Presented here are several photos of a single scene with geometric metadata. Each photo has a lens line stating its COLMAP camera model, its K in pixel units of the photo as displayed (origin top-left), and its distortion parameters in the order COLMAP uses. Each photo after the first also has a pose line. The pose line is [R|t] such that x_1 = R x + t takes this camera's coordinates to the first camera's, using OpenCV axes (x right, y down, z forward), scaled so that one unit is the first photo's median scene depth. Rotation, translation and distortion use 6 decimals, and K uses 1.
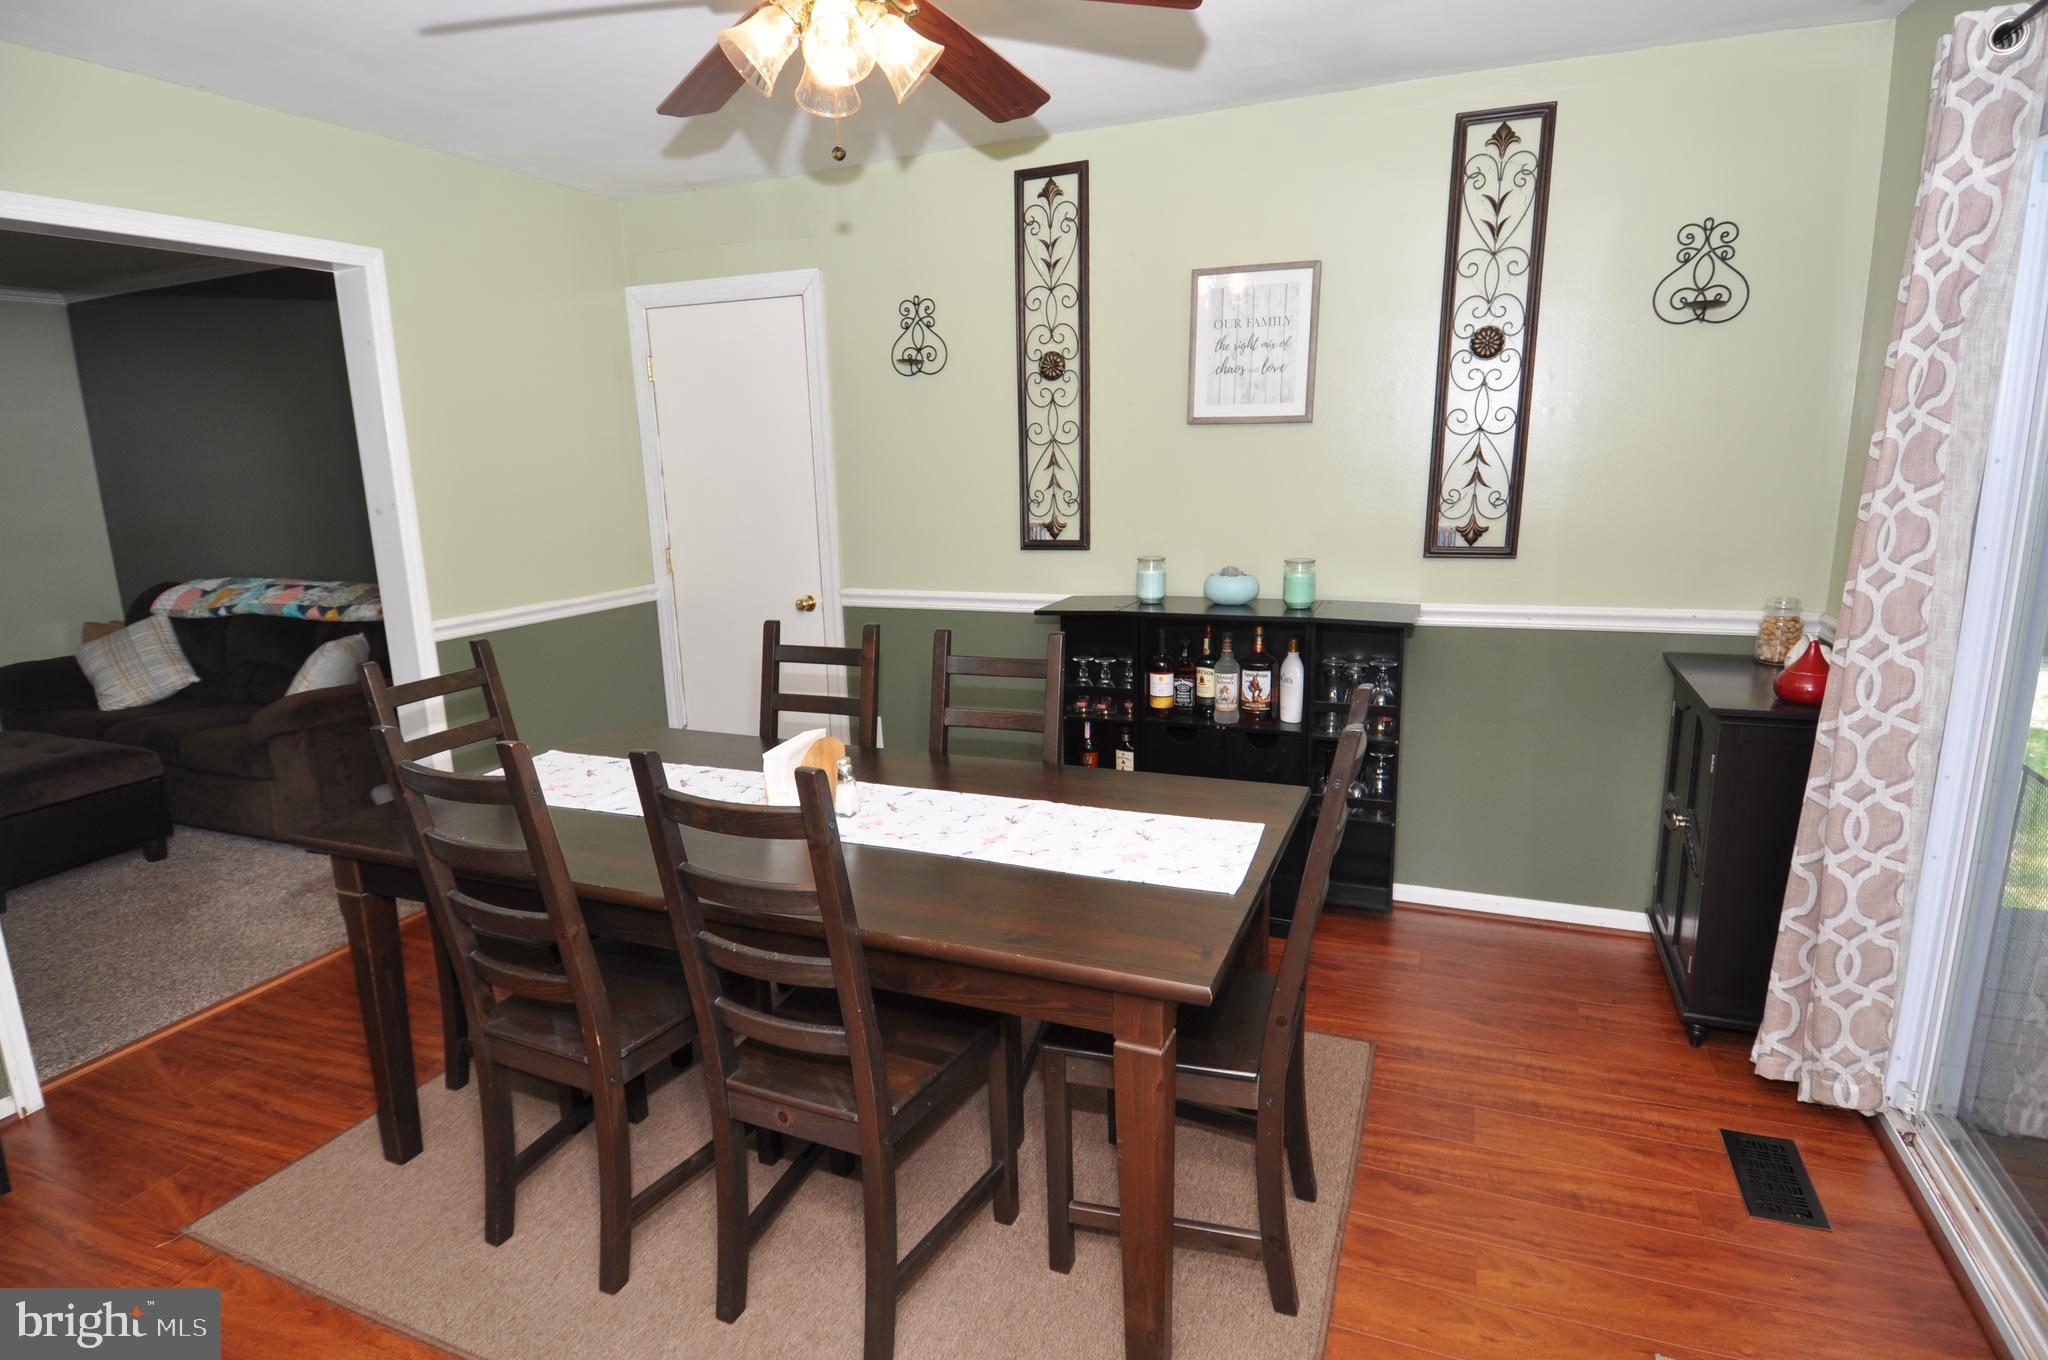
lens RADIAL K [[1055.6, 0, 1019.5], [0, 1055.6, 683.4], [0, 0, 1]] dist [0.059176, -0.063614]
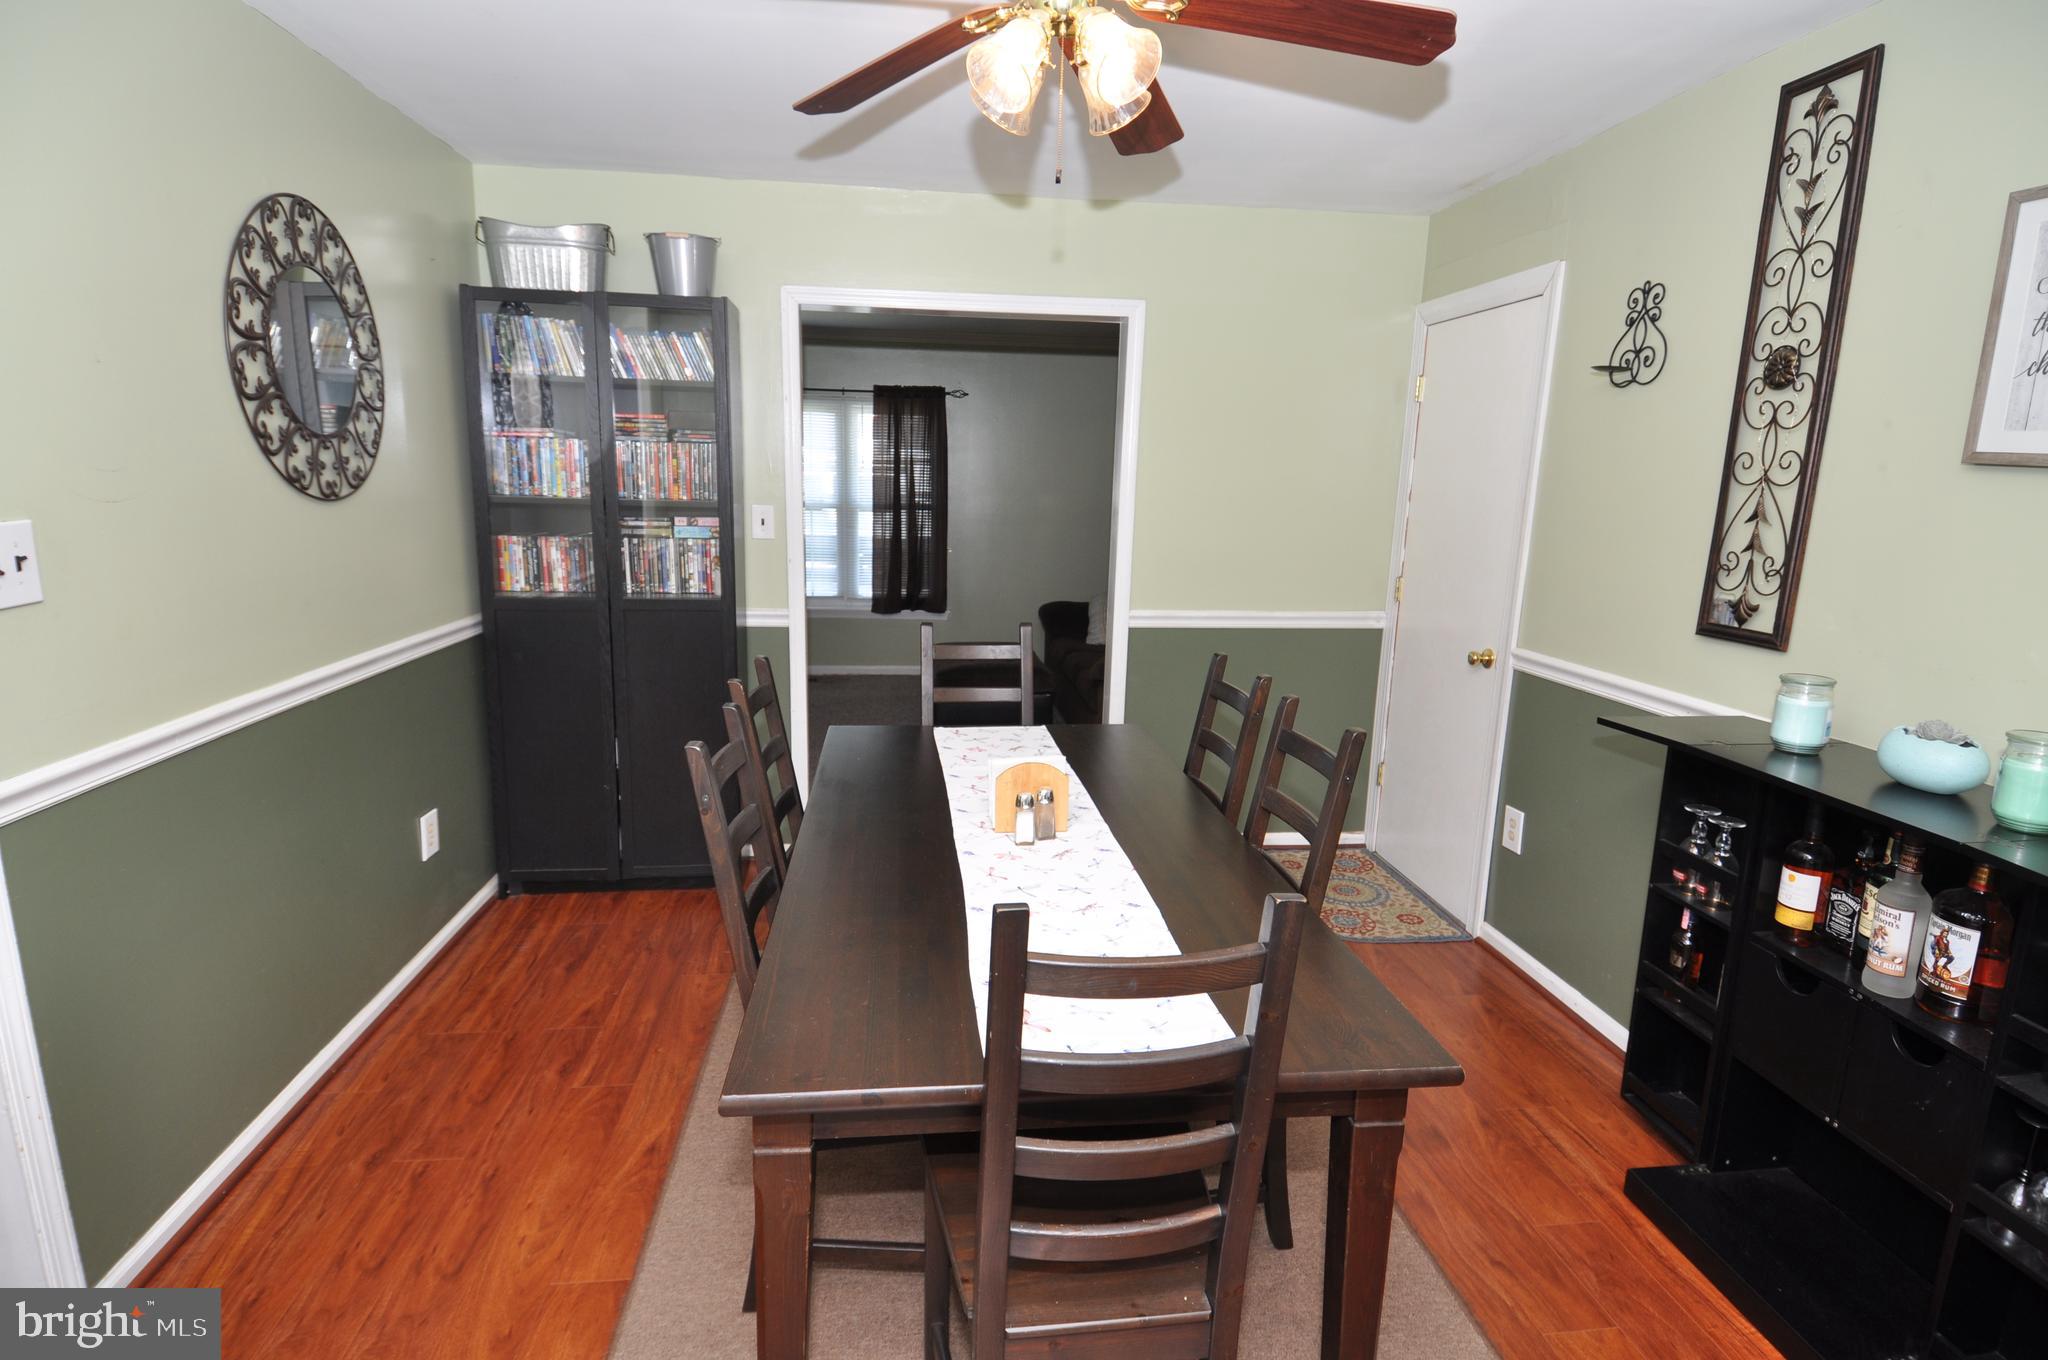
lens RADIAL K [[1055.6, 0, 1019.5], [0, 1055.6, 683.4], [0, 0, 1]] dist [0.059176, -0.063614]
pose [[0.469561, 0.206353, -0.858447, 0.420740], [-0.214266, 0.969871, 0.115936, -0.086919], [0.856506, 0.129497, 0.499628, 0.296342]]
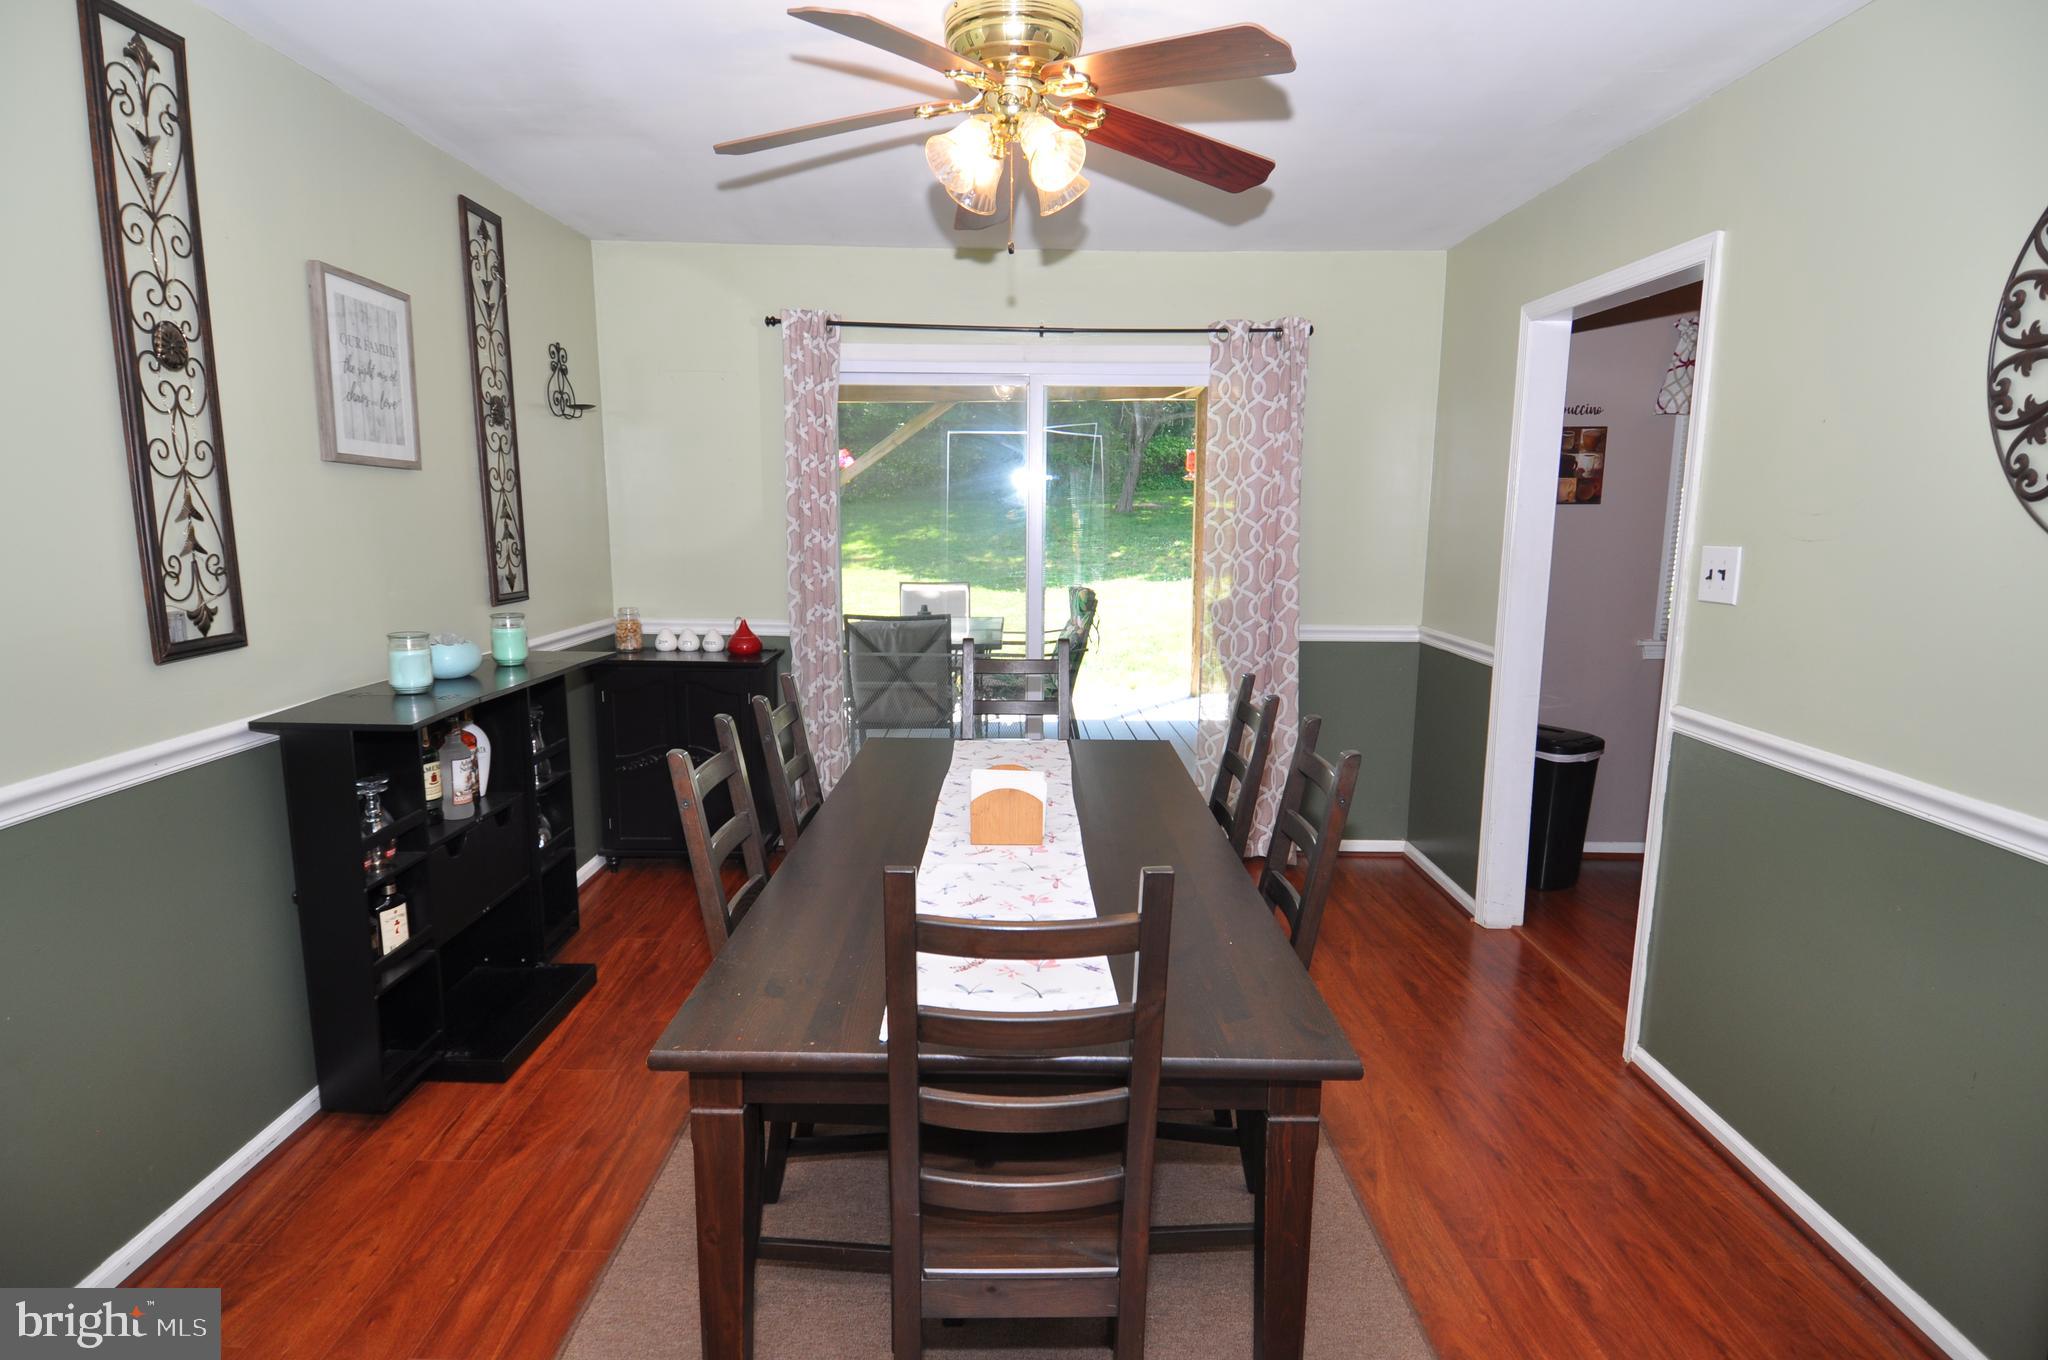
lens RADIAL K [[1053.2, 0, 1024.0], [0, 1053.2, 680.0], [0, 0, 1]] dist [0.001145, -0.021069]
pose [[-0.364997, -0.132533, 0.921527, -0.703832], [0.189504, 0.958518, 0.212912, -0.157245], [-0.911518, 0.252345, -0.324740, 0.812837]]
